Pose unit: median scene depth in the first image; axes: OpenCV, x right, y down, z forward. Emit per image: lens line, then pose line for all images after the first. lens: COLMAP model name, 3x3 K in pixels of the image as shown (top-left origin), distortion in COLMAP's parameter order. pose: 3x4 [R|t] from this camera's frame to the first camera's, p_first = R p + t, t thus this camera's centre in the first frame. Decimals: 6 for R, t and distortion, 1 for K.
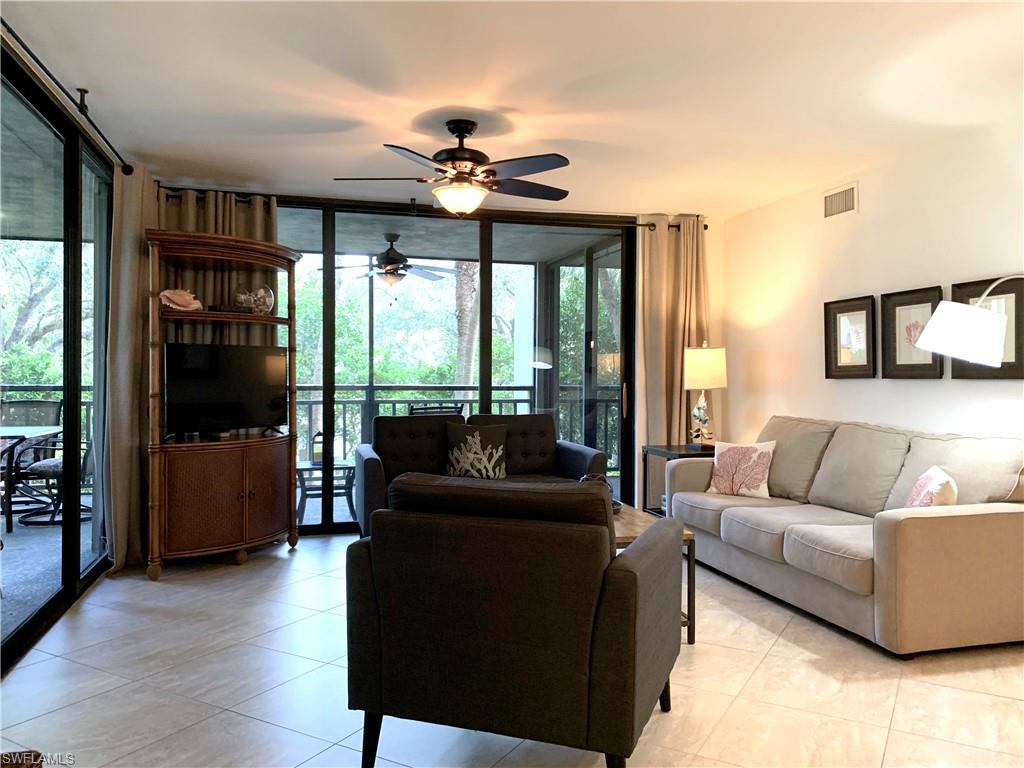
lens RADIAL K [[763.8, 0, 512.0], [0, 763.8, 384.0], [0, 0, 1]] dist [0.041410, -0.131731]
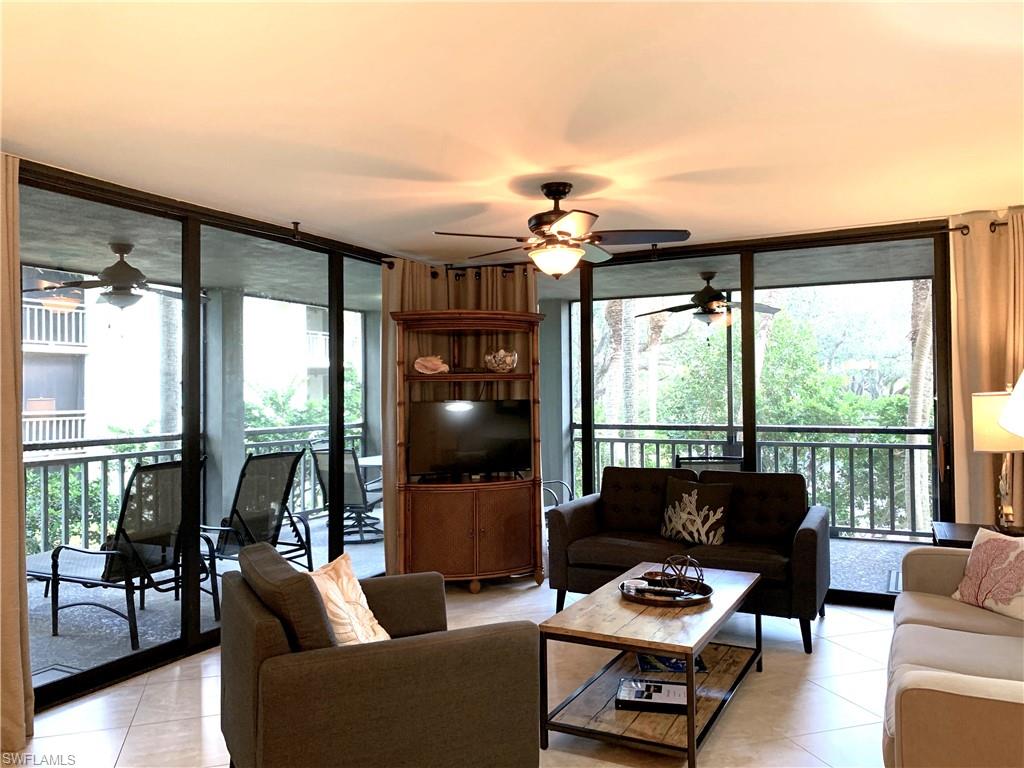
lens RADIAL K [[763.8, 0, 512.0], [0, 763.8, 384.0], [0, 0, 1]] dist [0.041410, -0.131731]
pose [[0.733290, -0.019914, -0.679624, 0.427670], [0.003192, 0.999661, -0.025848, -0.042528], [0.679909, 0.016785, 0.733105, 0.177515]]
